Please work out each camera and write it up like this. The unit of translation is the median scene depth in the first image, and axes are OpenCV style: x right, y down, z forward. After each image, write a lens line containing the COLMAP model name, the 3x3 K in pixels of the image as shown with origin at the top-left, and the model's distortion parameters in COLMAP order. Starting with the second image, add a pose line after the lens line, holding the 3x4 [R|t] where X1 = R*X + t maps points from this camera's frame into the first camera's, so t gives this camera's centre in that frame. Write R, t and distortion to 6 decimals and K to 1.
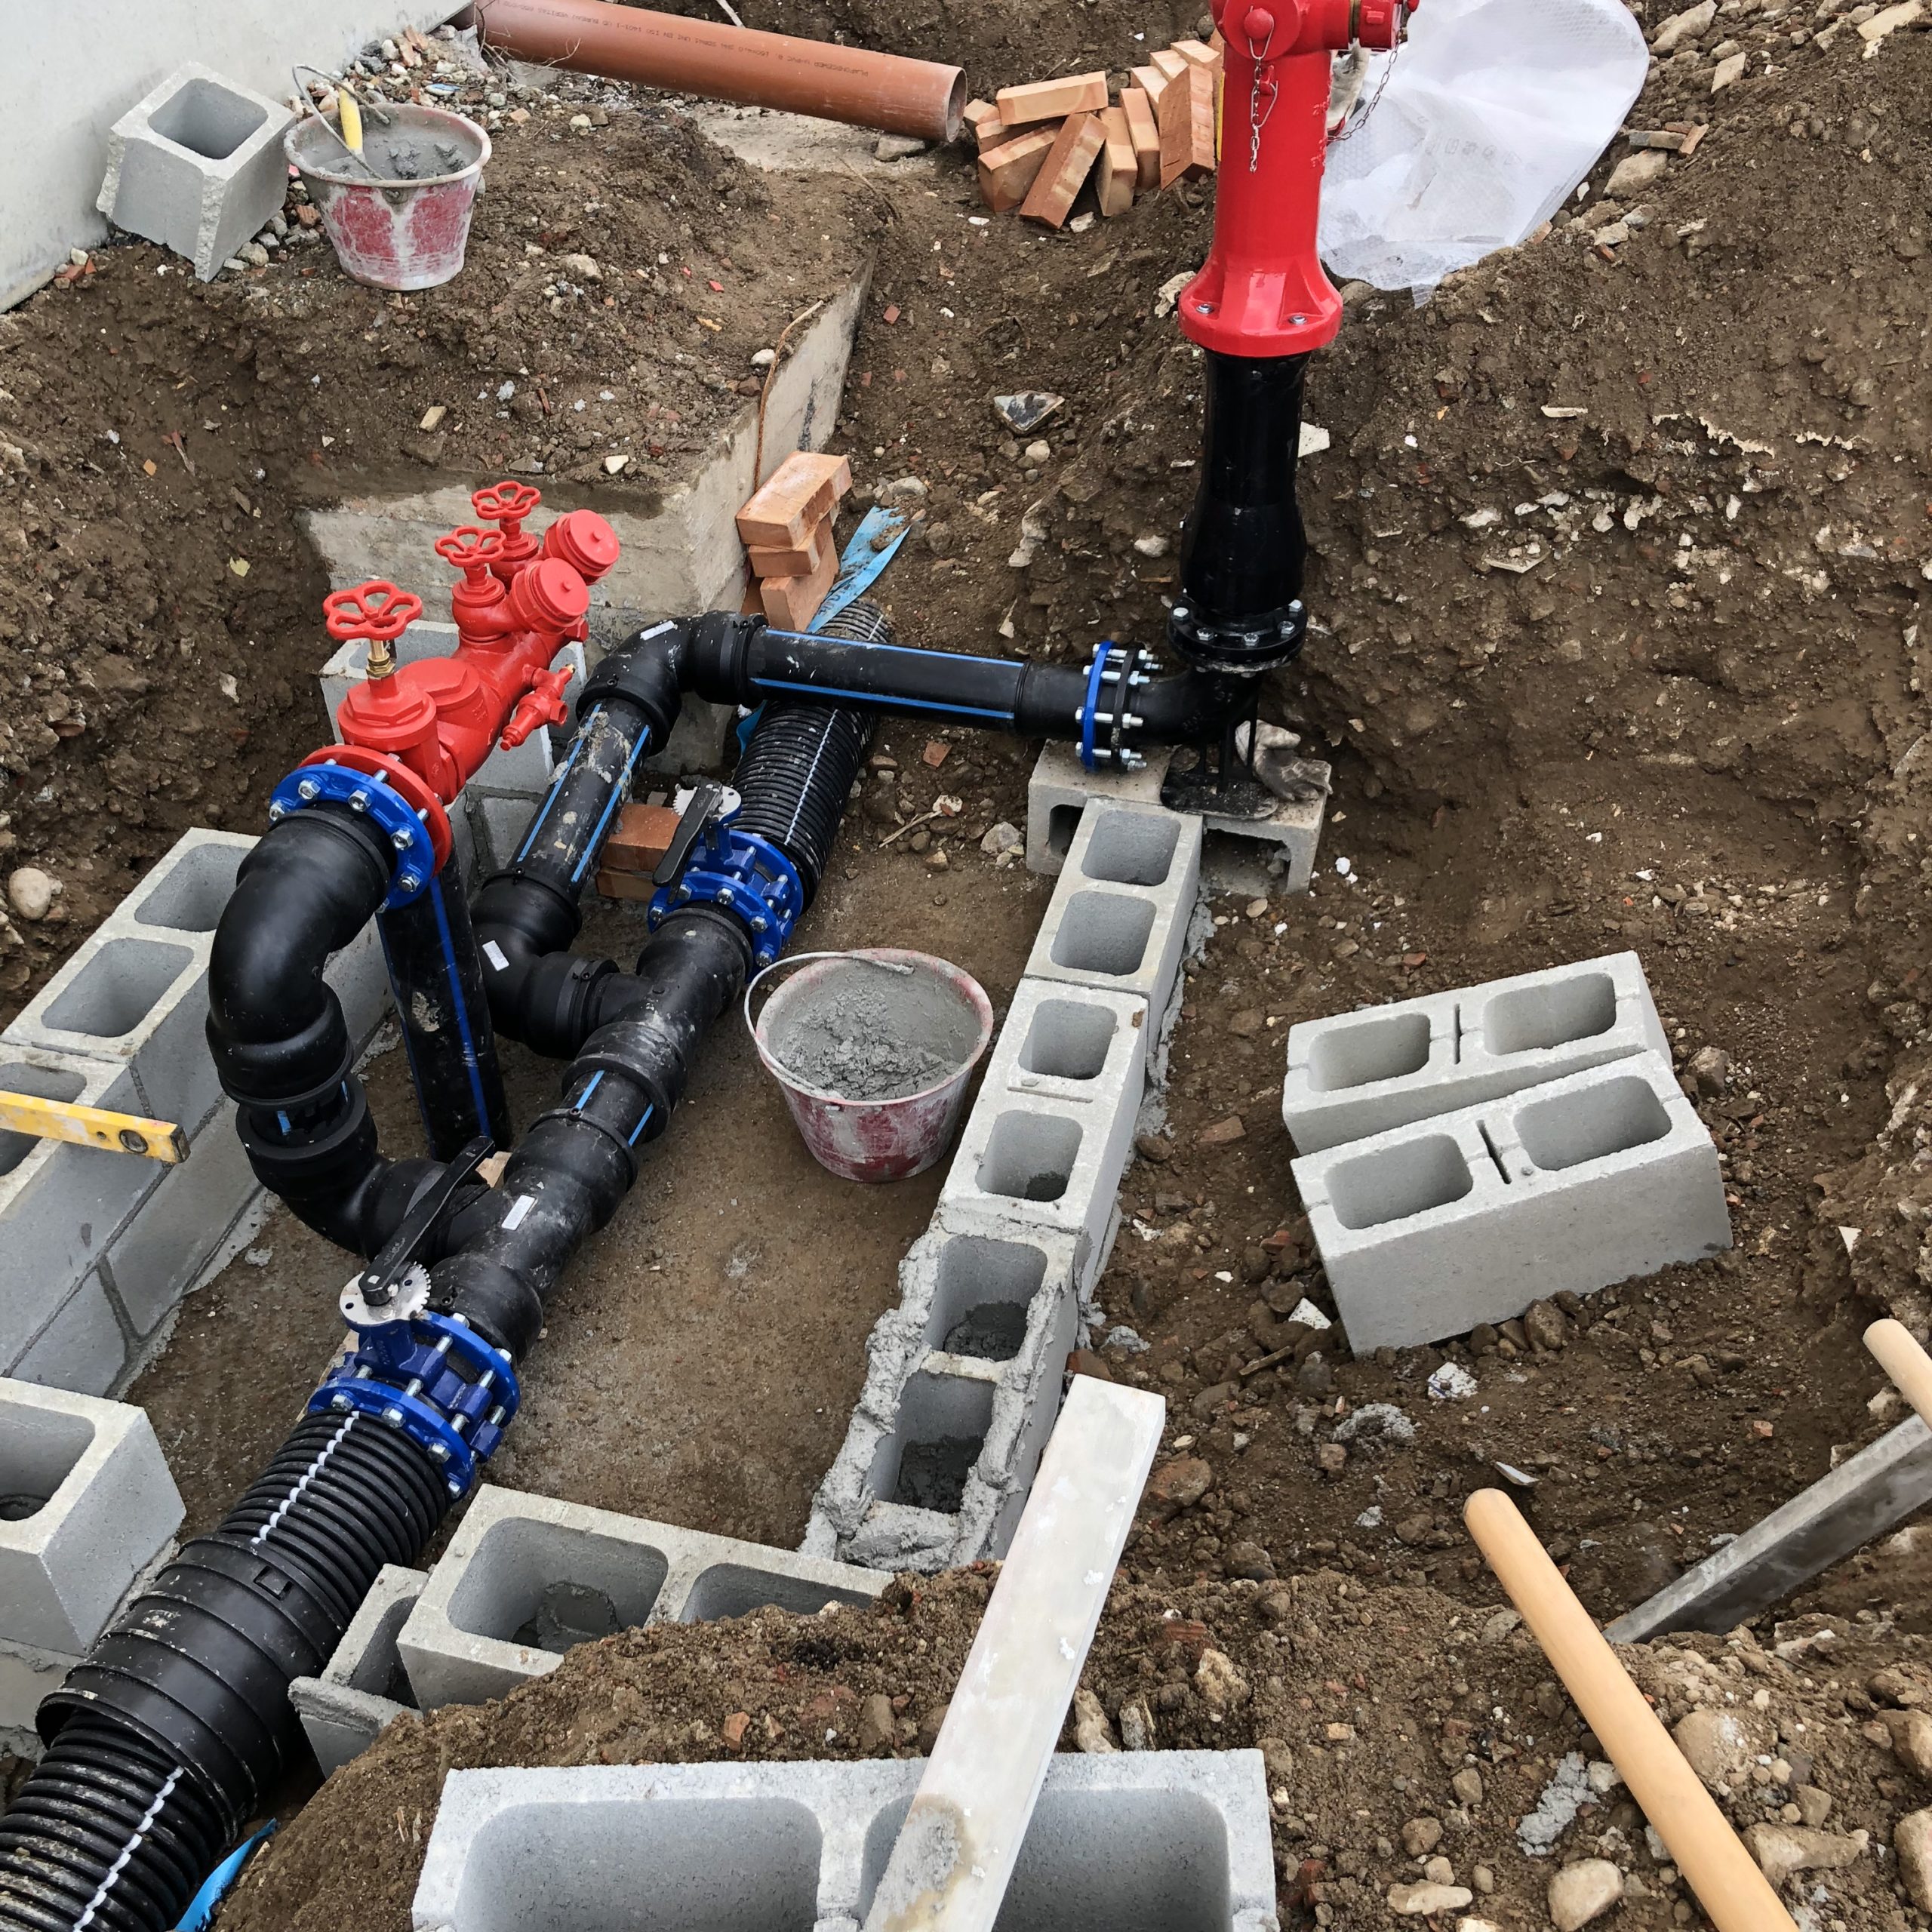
lens RADIAL K [[2278.7, 0, 966.0], [0, 2278.7, 966.0], [0, 0, 1]] dist [0.003320, -0.027087]
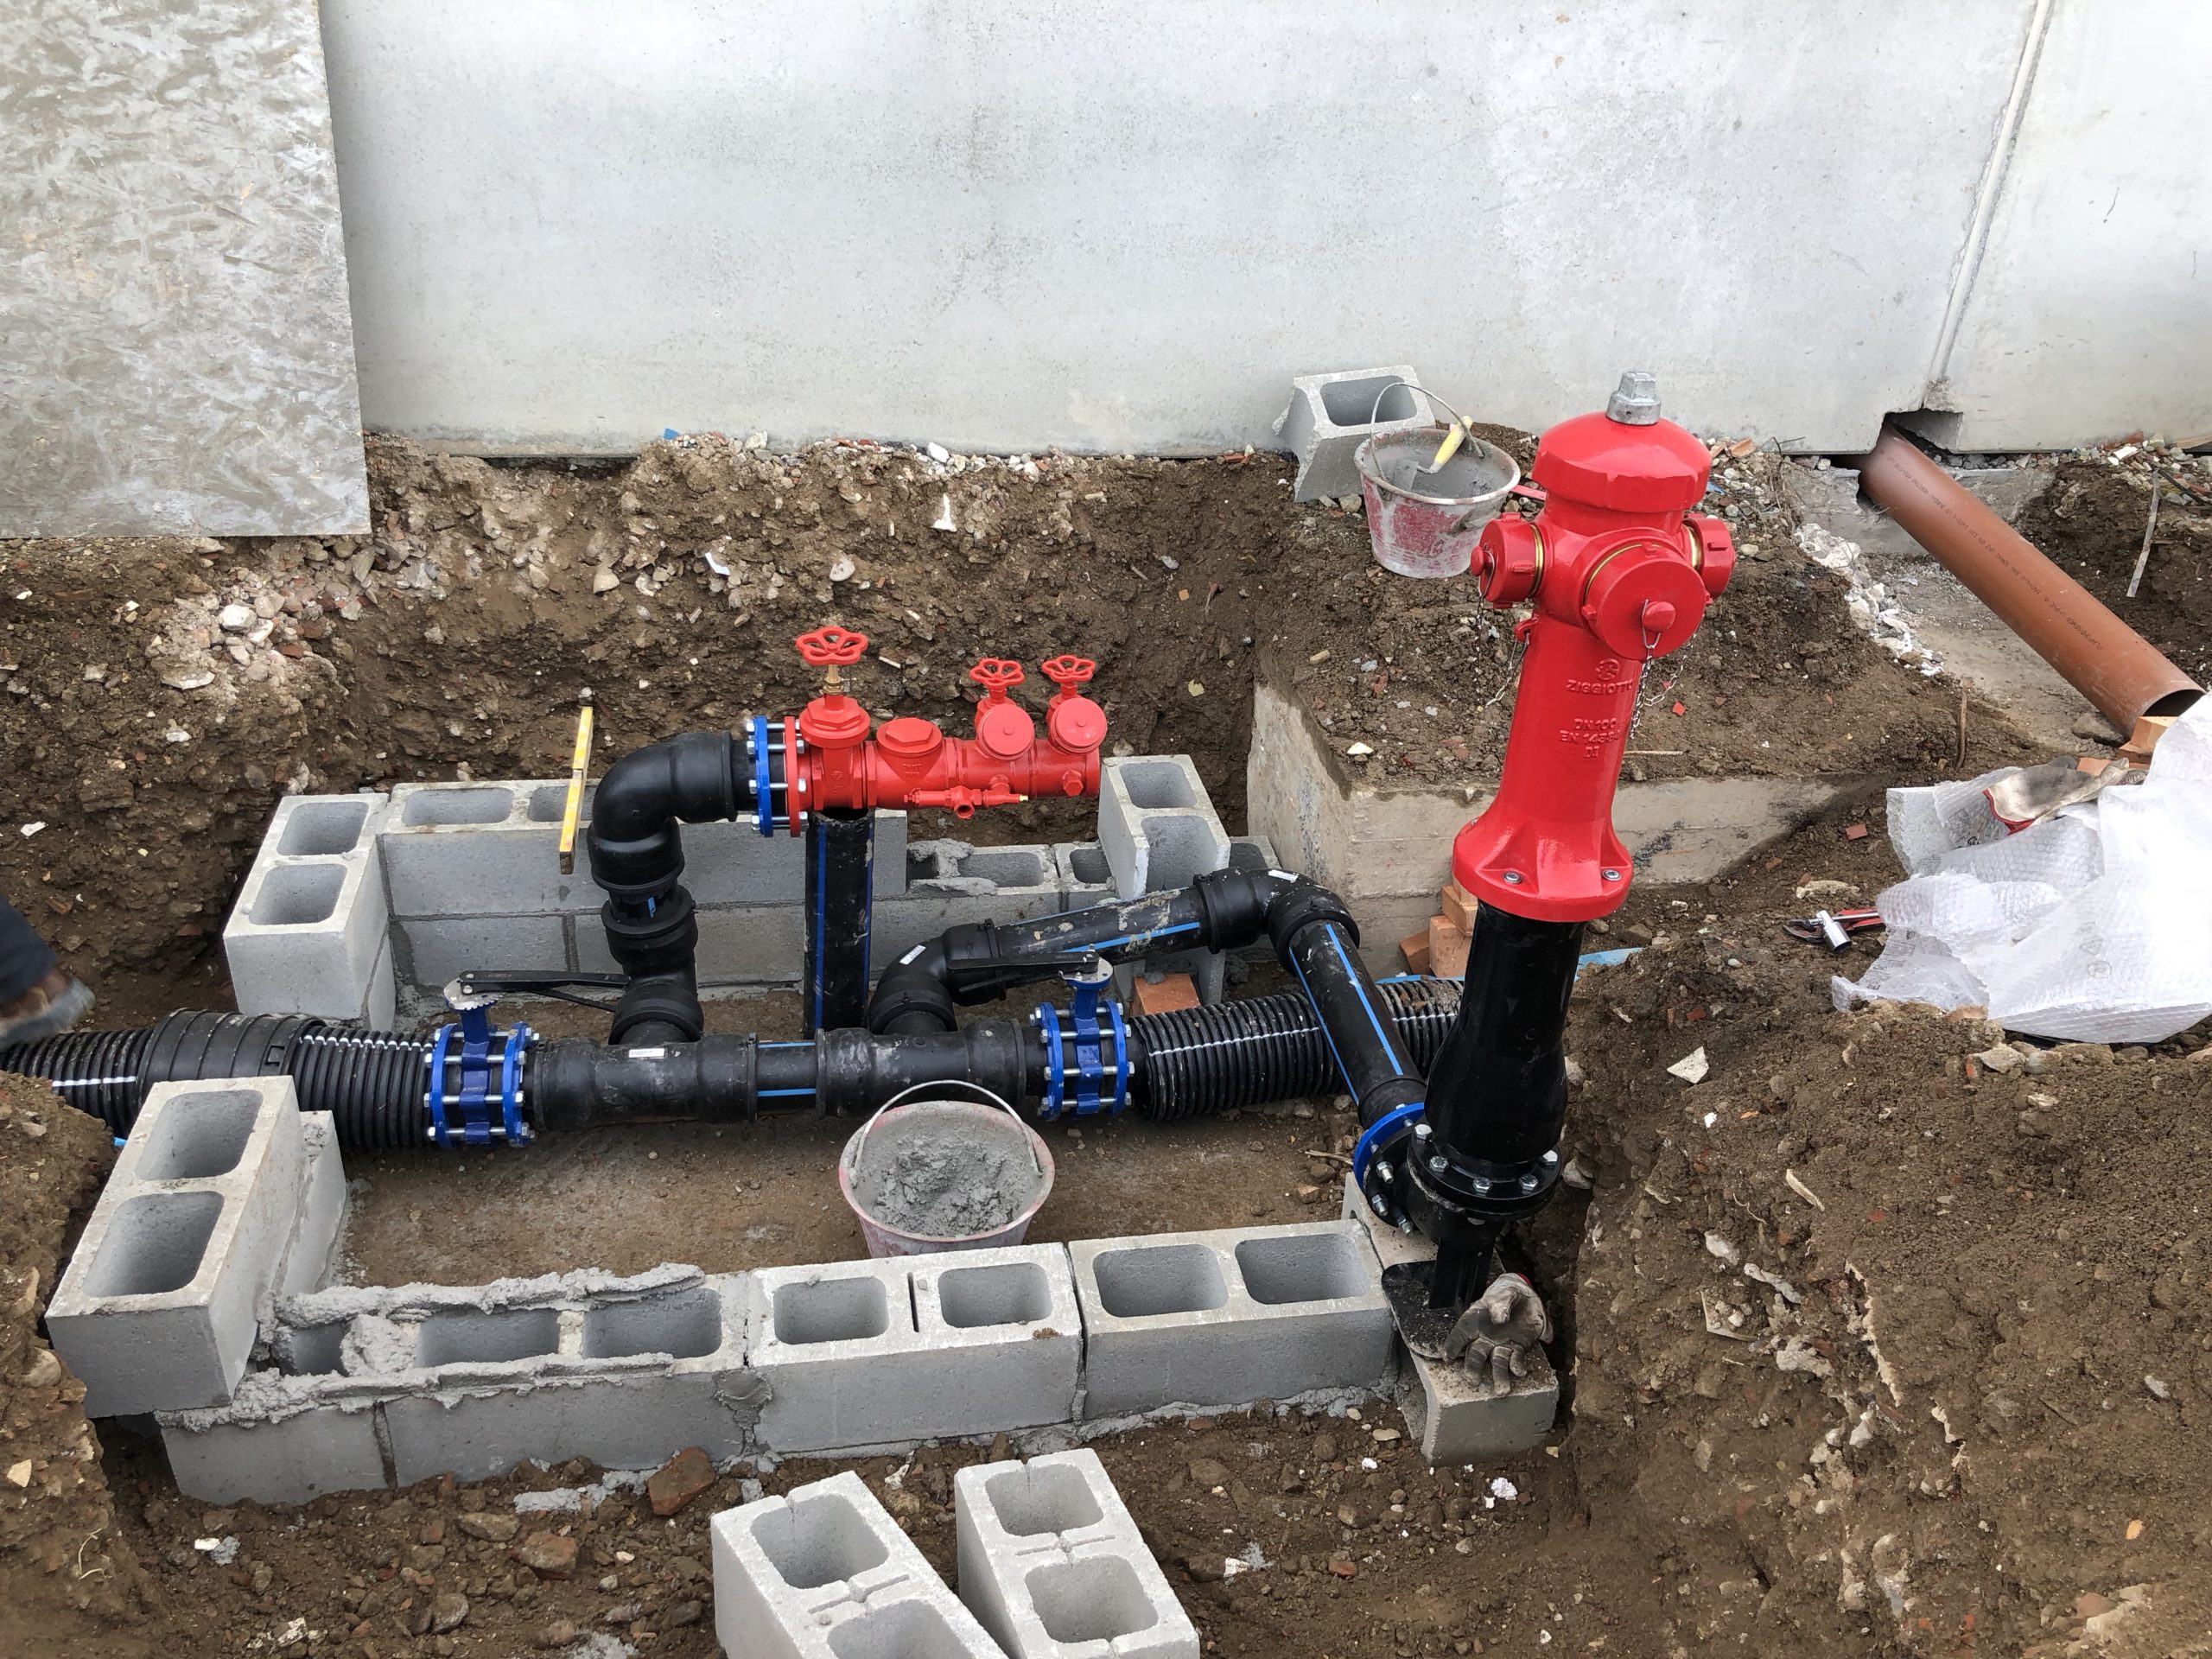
lens RADIAL K [[1818.6, 0, 1106.0], [0, 1818.6, 829.5], [0, 0, 1]] dist [0.006533, 0.004095]
pose [[0.404404, 0.494321, -0.769483, 0.539168], [-0.609788, 0.772784, 0.175966, -0.278831], [0.681628, 0.398060, 0.613948, 0.363842]]
